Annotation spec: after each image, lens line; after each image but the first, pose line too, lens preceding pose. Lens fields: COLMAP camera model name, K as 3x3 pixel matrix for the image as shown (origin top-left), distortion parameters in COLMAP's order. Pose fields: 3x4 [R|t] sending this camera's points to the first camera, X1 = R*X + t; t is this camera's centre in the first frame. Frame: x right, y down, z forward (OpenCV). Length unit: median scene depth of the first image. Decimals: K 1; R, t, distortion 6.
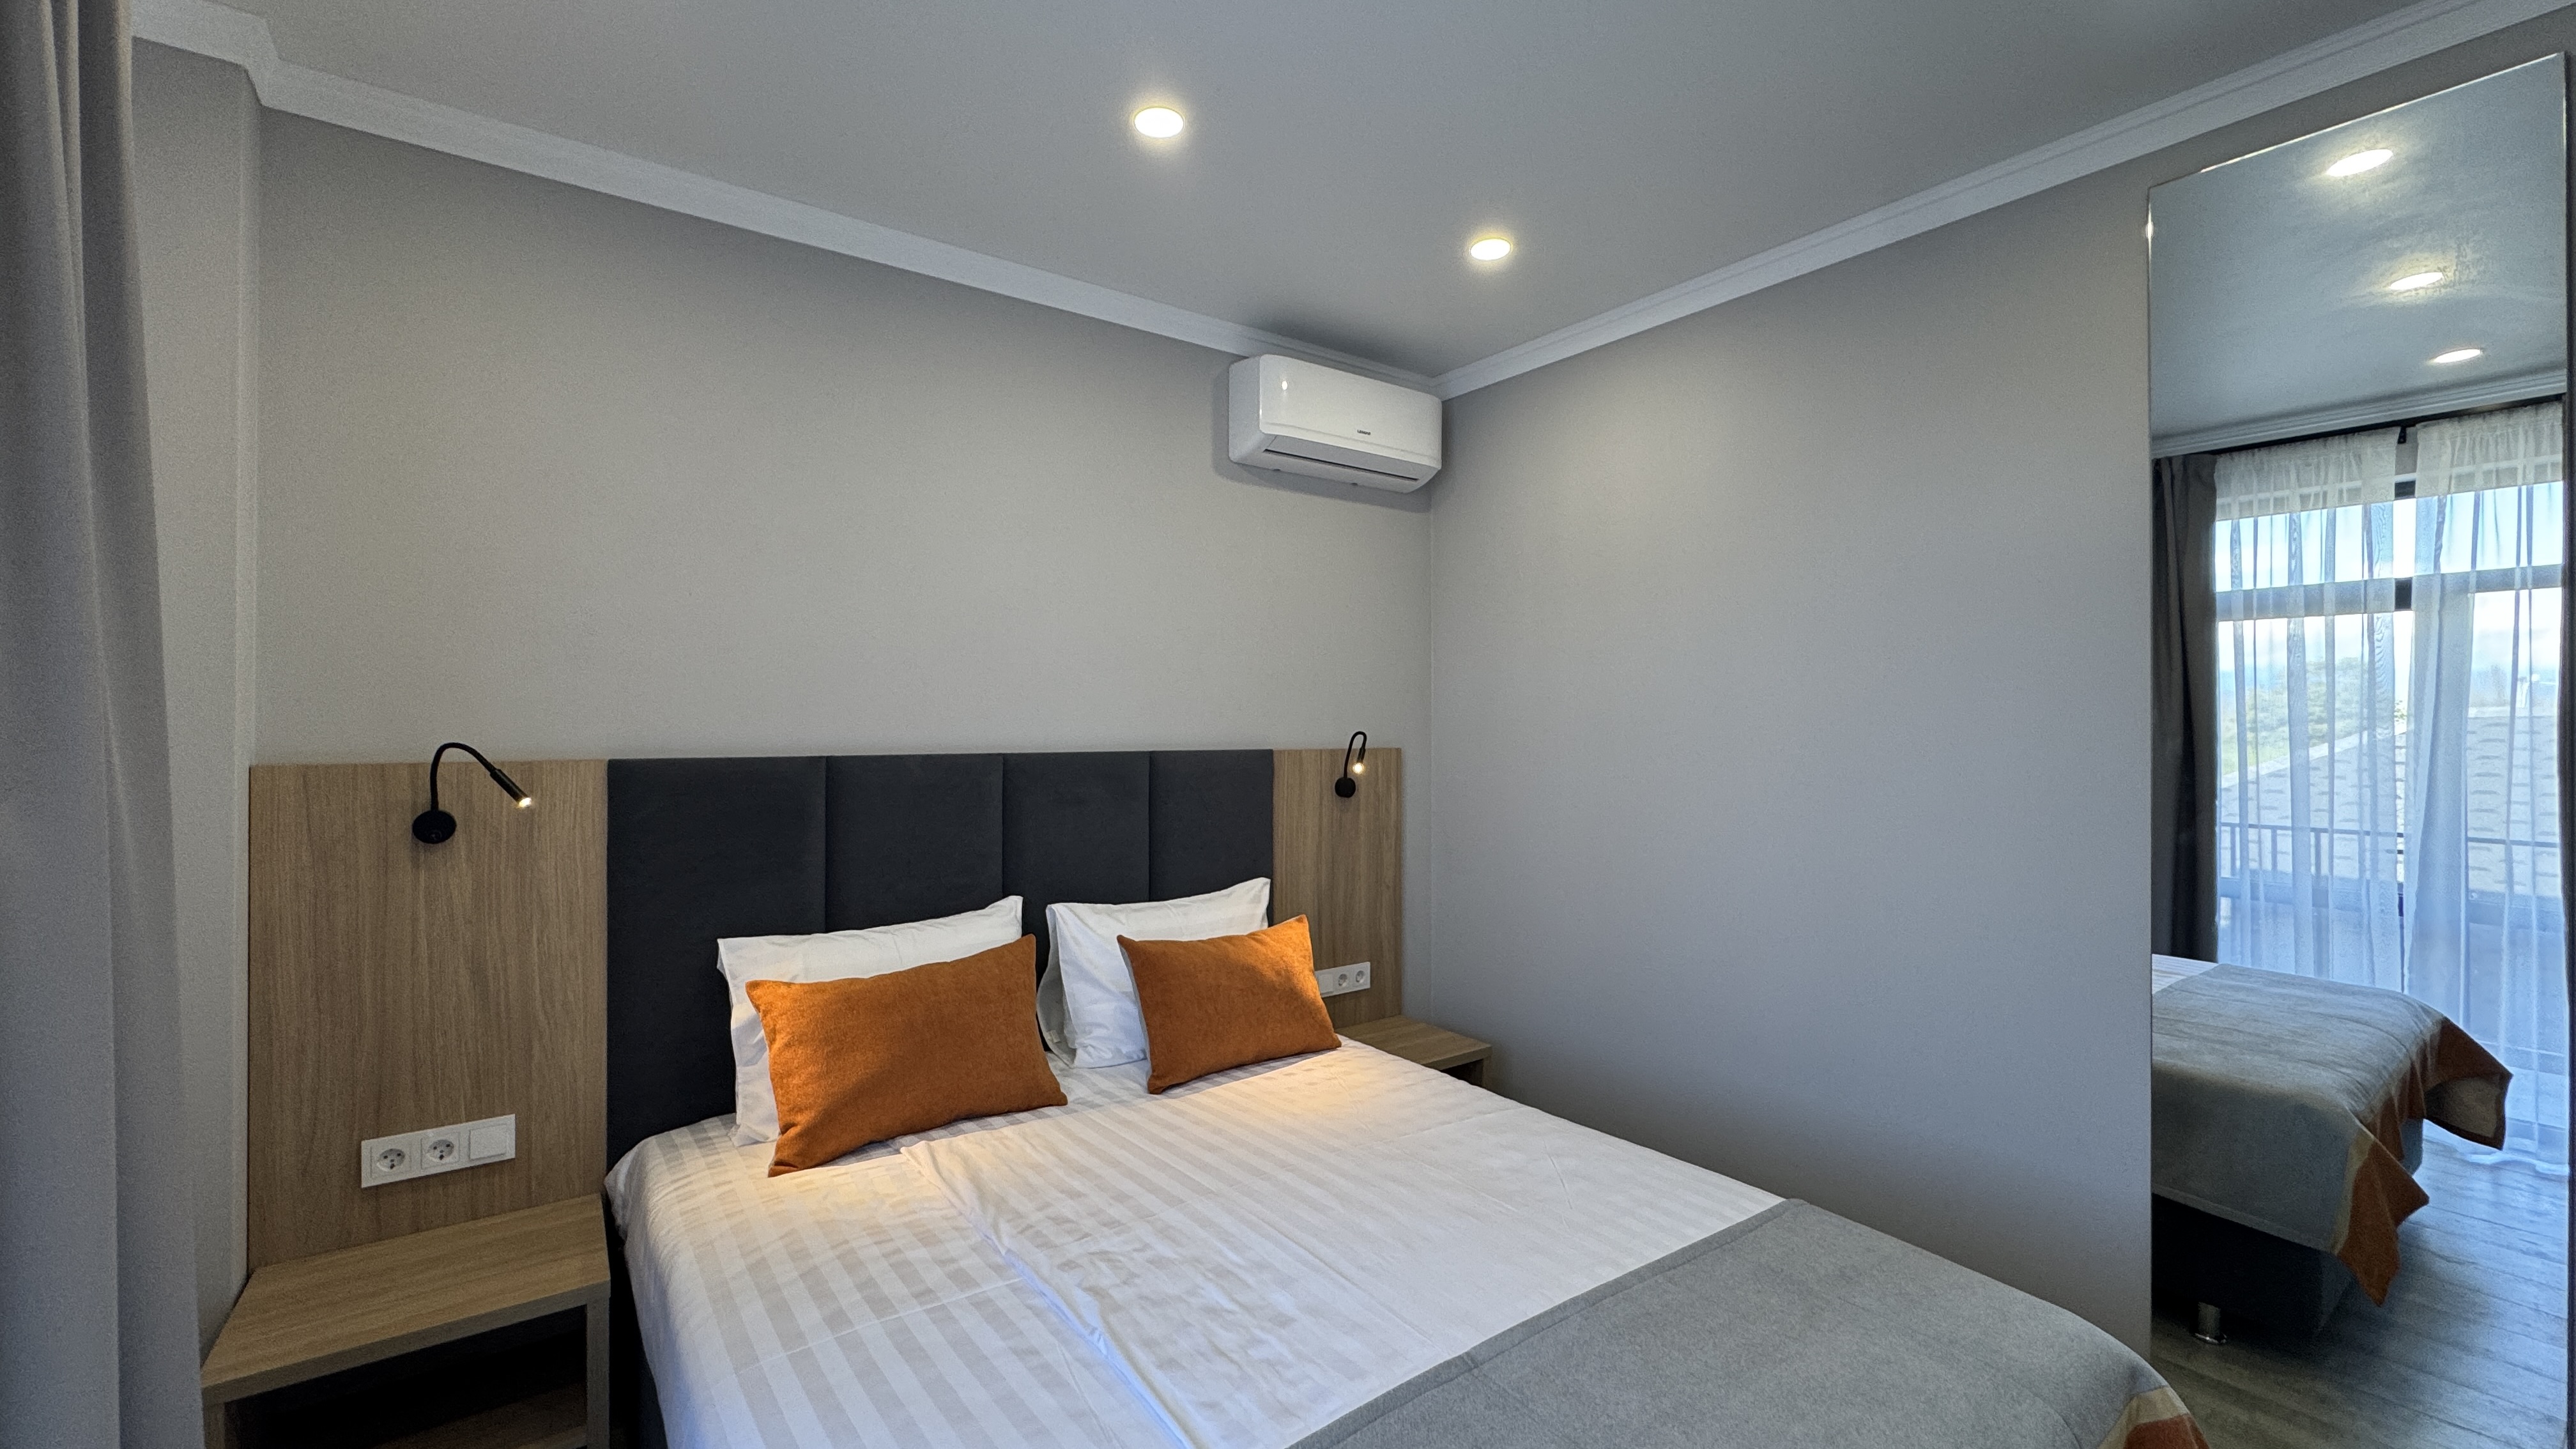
lens RADIAL K [[1029.4, 0, 1274.0], [0, 1029.4, 722.3], [0, 0, 1]] dist [-0.008515, 0.002188]
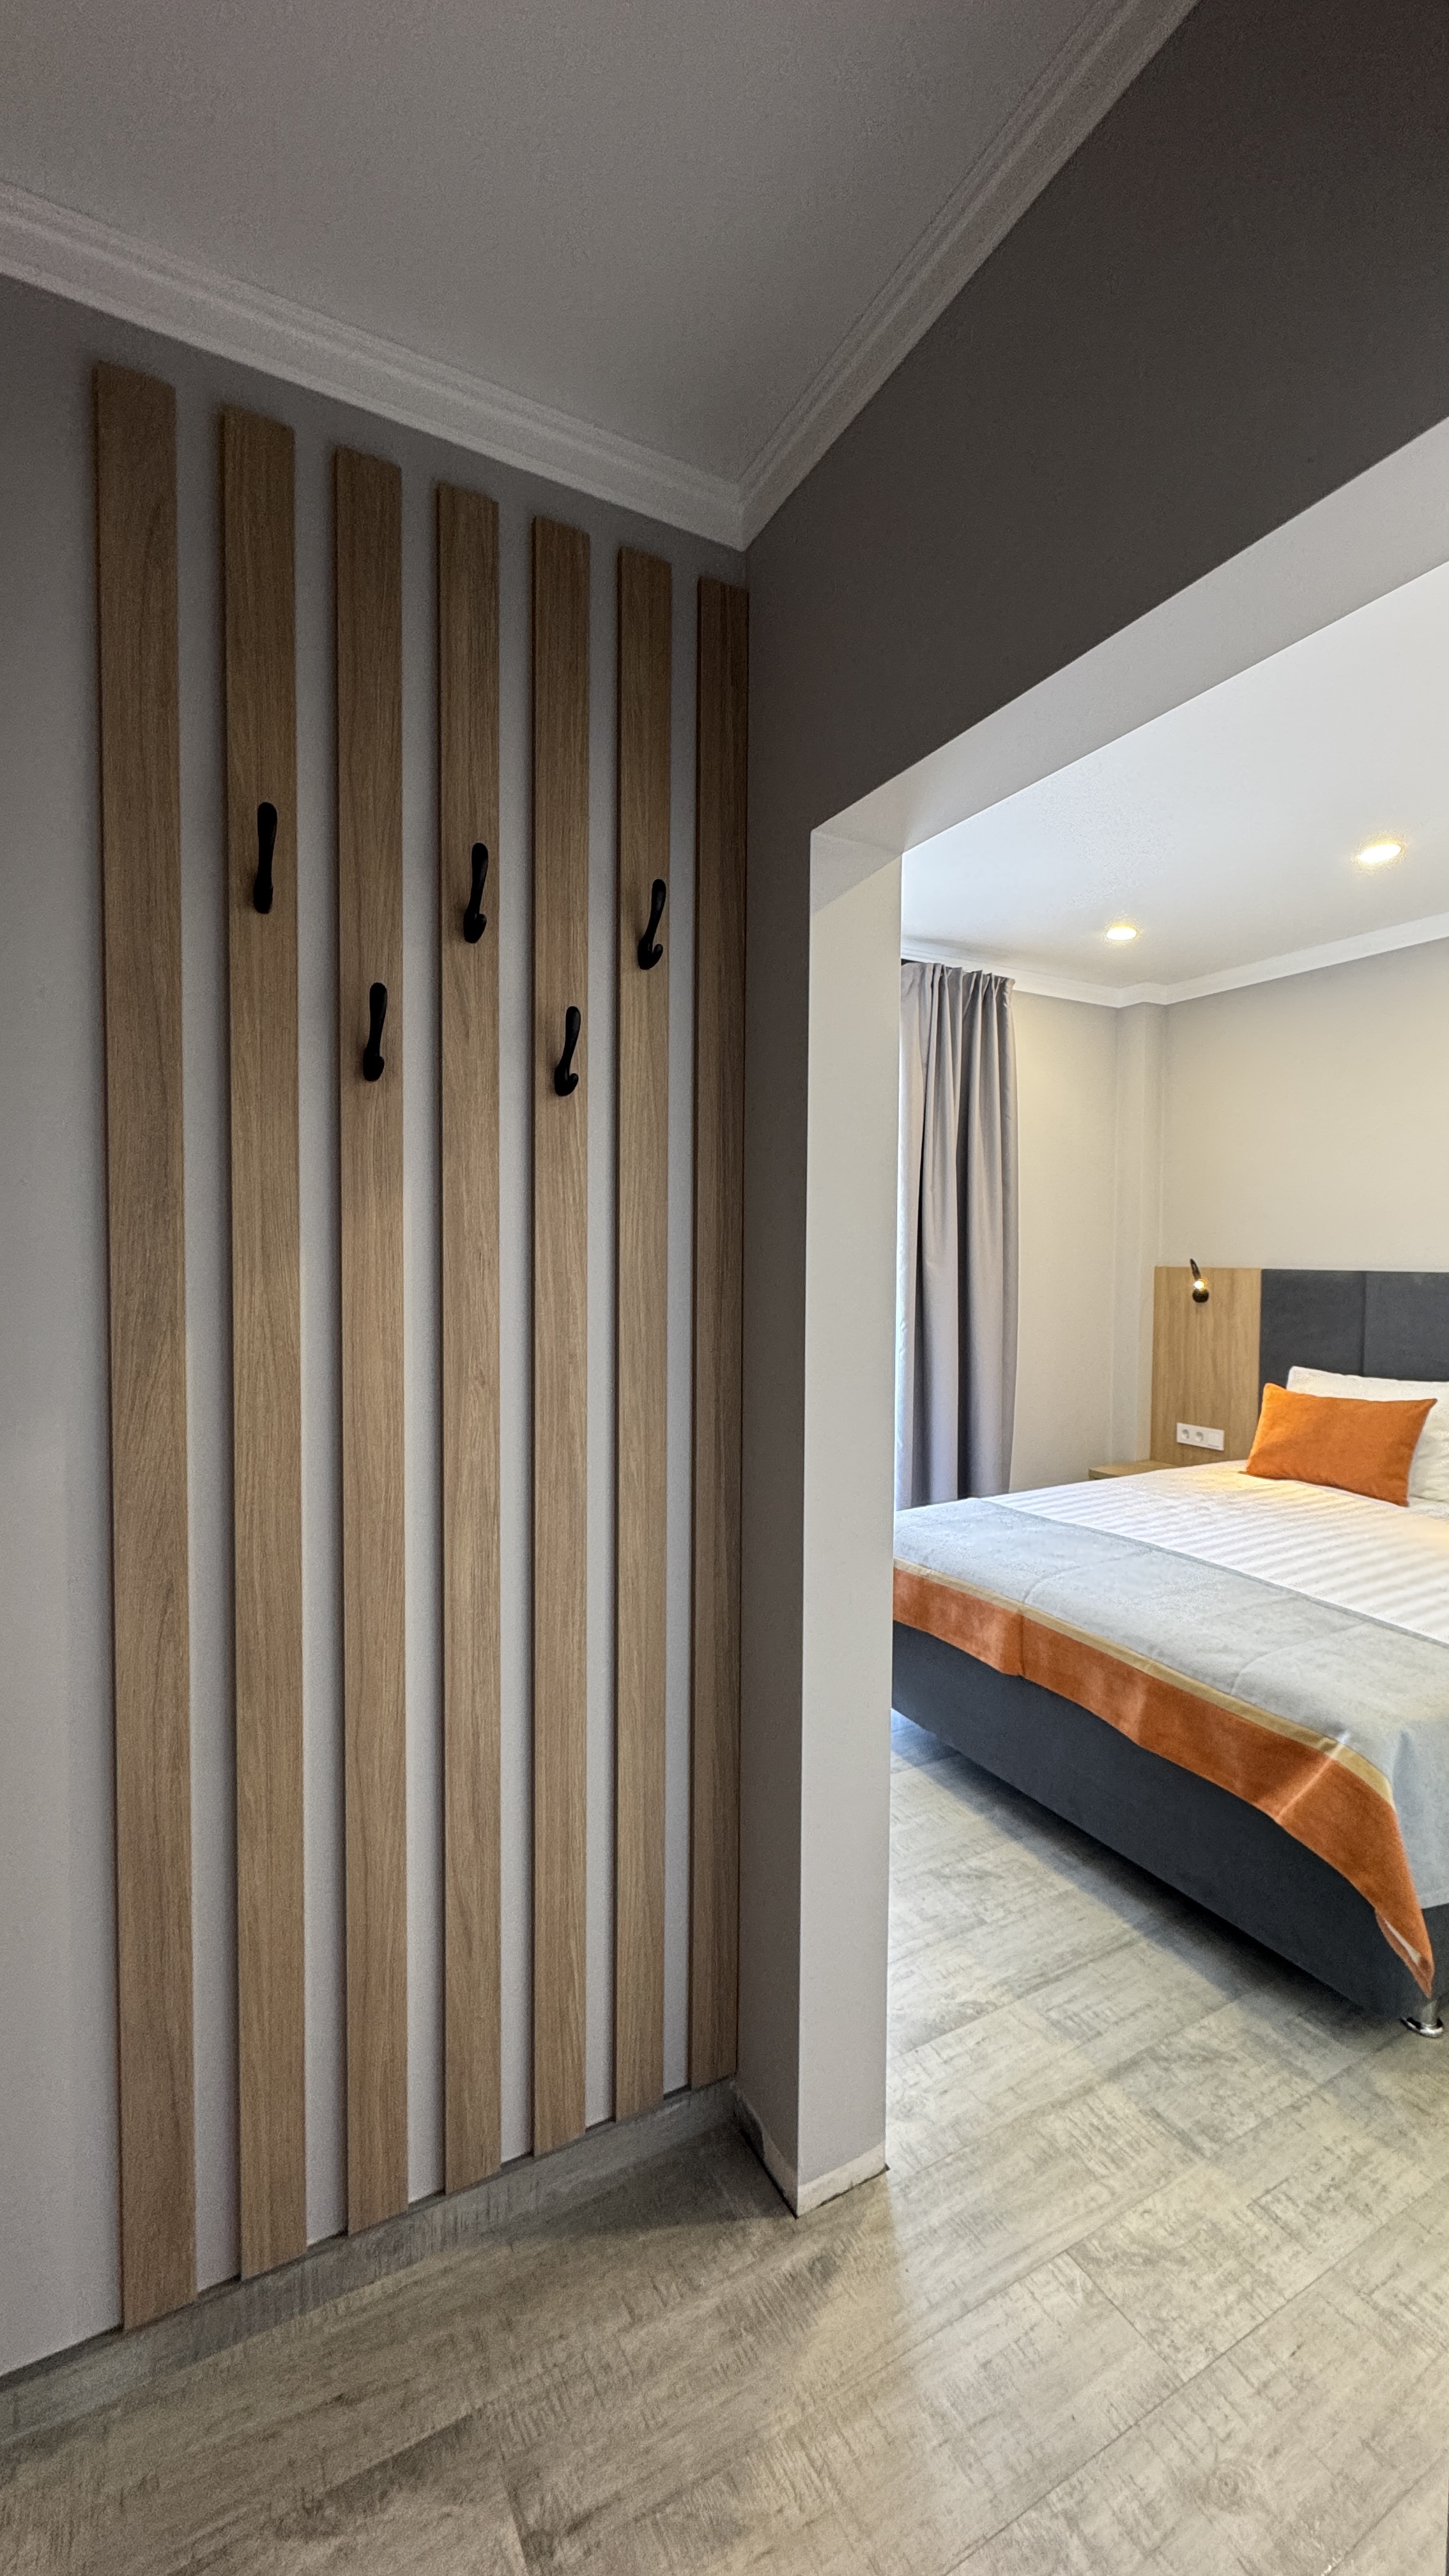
lens RADIAL K [[1029.4, 0, 727.7], [0, 1029.4, 1288.4], [0, 0, 1]] dist [-0.008515, 0.002188]
pose [[-0.146349, 0.034398, -0.988635, 1.350316], [-0.001510, 0.999386, 0.034995, 0.006248], [0.989232, 0.006615, -0.146207, 0.242974]]
